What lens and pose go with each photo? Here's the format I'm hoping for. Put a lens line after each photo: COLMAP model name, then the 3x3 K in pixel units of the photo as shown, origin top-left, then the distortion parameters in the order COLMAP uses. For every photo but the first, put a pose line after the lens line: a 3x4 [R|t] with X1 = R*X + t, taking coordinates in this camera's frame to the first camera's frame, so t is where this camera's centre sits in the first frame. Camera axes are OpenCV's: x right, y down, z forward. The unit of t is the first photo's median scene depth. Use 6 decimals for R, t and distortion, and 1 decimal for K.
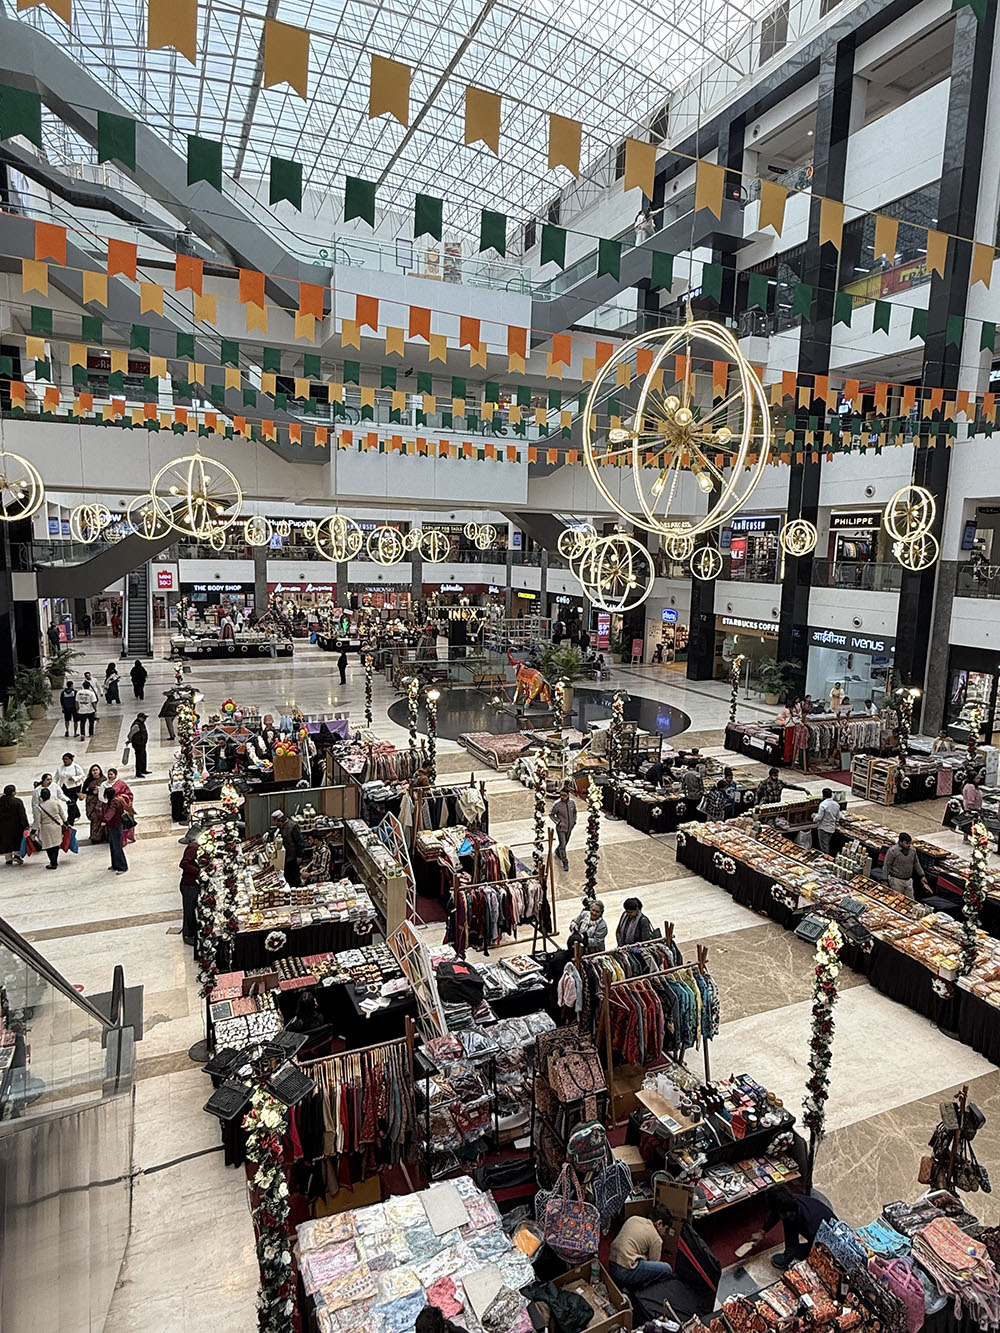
lens RADIAL K [[771.4, 0, 503.5], [0, 771.4, 668.8], [0, 0, 1]] dist [-0.023273, 0.000363]
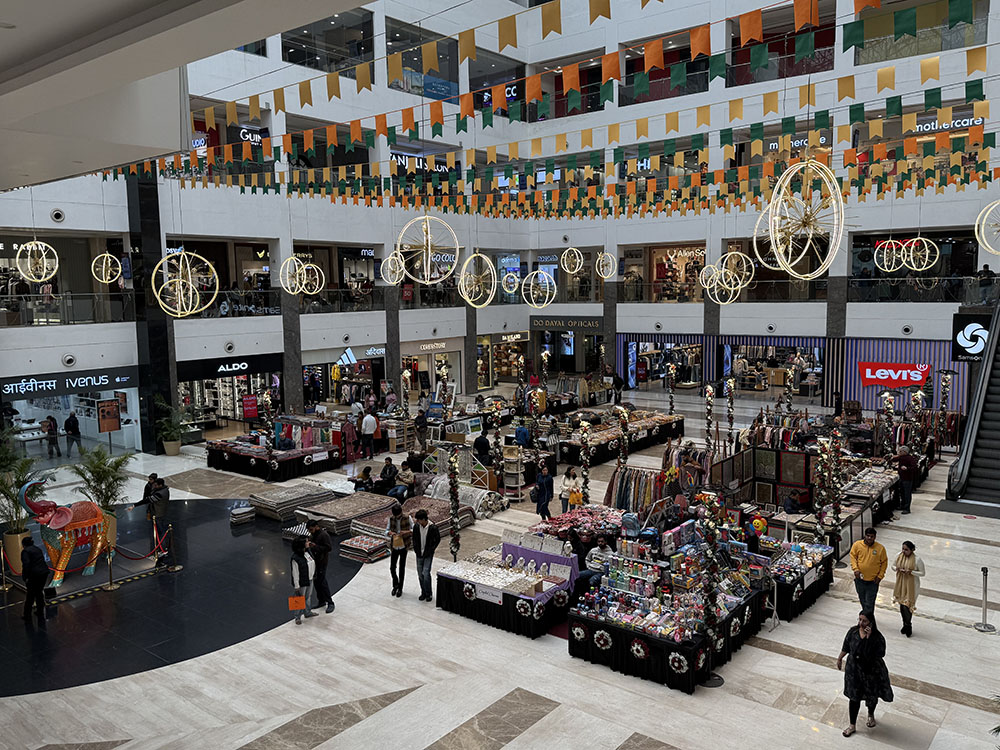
lens RADIAL K [[792.9, 0, 502.5], [0, 792.9, 376.6], [0, 0, 1]] dist [0.044883, -0.023783]
pose [[-0.475415, -0.114414, 0.872290, -0.559953], [0.140046, 0.969022, 0.203430, -0.152100], [-0.868543, 0.218875, -0.444665, 0.921432]]
